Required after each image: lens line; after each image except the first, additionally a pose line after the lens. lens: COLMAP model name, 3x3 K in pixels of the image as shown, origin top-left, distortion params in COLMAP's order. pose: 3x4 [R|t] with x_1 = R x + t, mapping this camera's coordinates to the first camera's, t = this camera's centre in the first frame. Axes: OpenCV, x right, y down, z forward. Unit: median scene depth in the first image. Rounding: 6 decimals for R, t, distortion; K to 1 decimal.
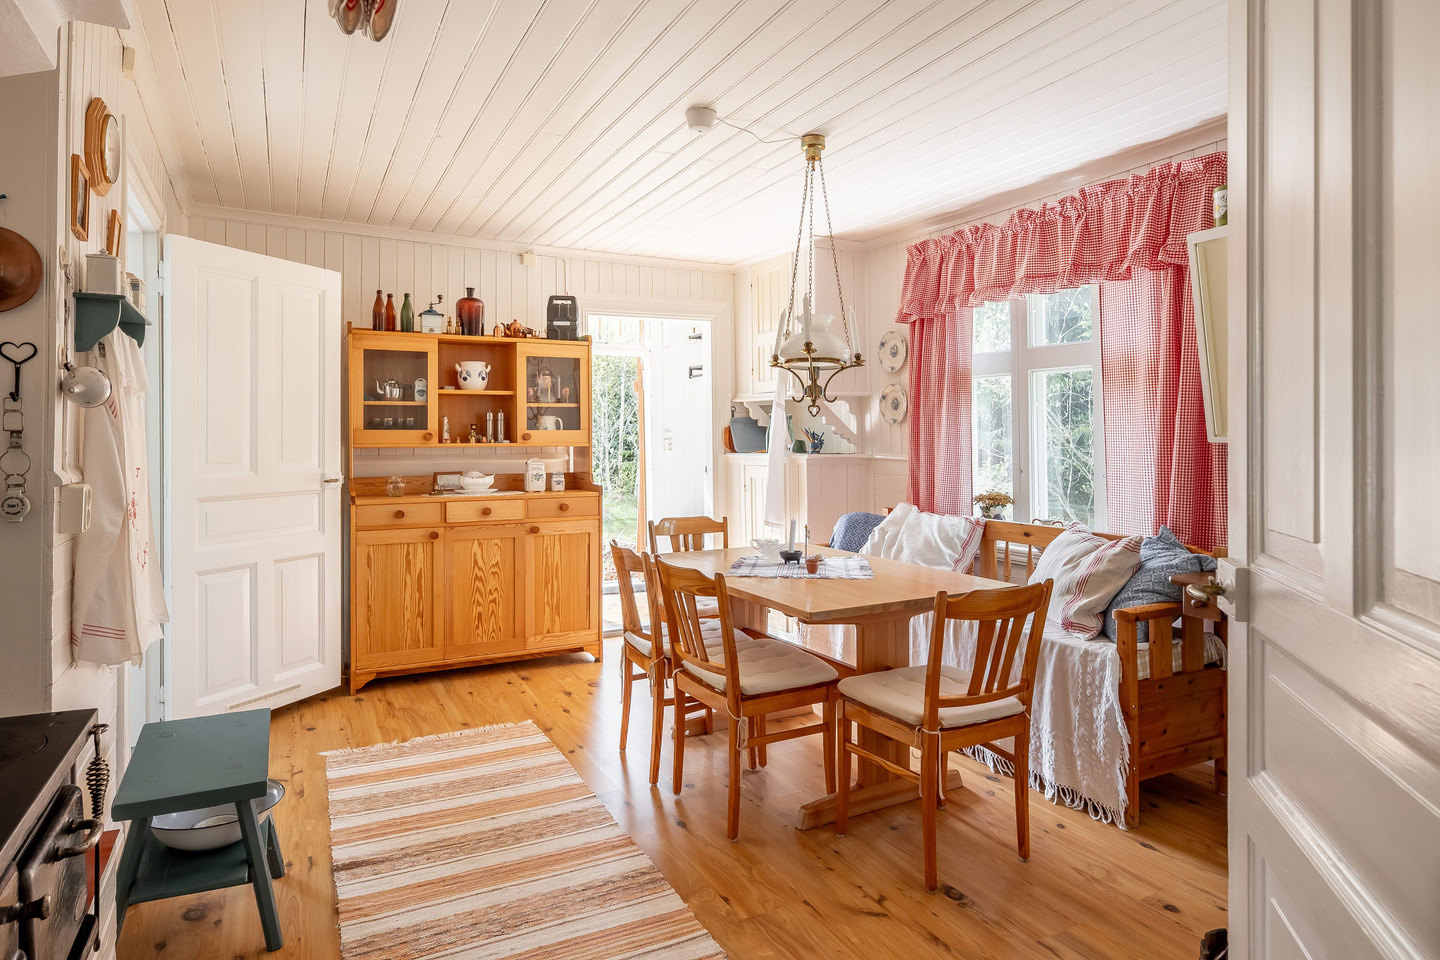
lens RADIAL K [[832.3, 0, 718.9], [0, 832.3, 439.5], [0, 0, 1]] dist [0.014113, -0.000937]
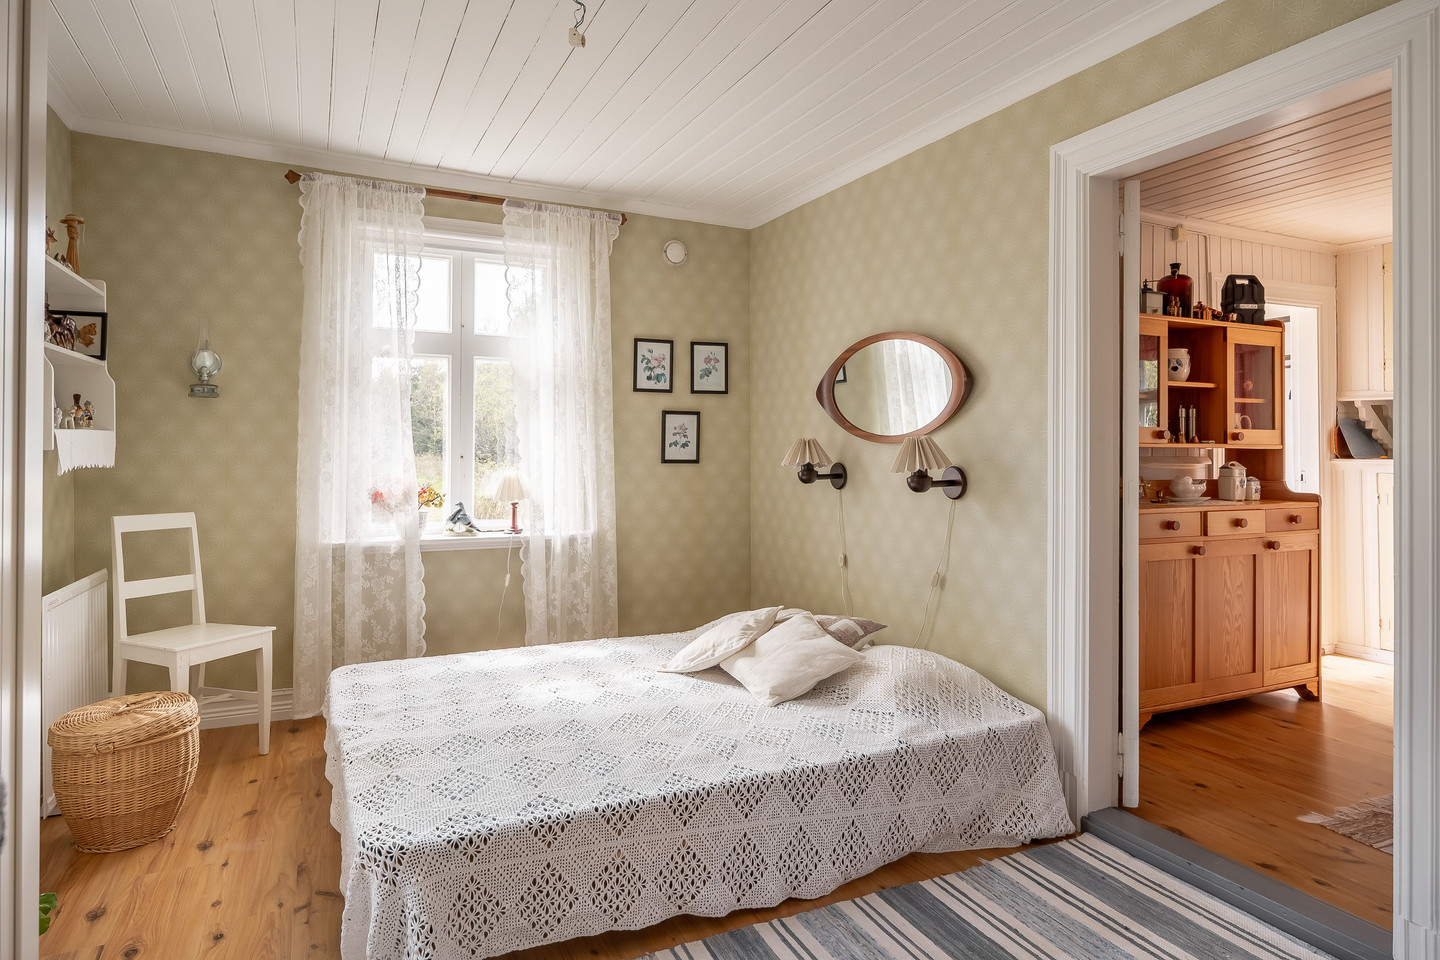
lens RADIAL K [[832.3, 0, 718.9], [0, 832.3, 439.5], [0, 0, 1]] dist [0.014113, -0.000937]
pose [[0.999447, 0.008714, -0.032086, -0.728471], [-0.009156, 0.999865, -0.013672, 0.016257], [0.031962, 0.013958, 0.999392, 0.120237]]
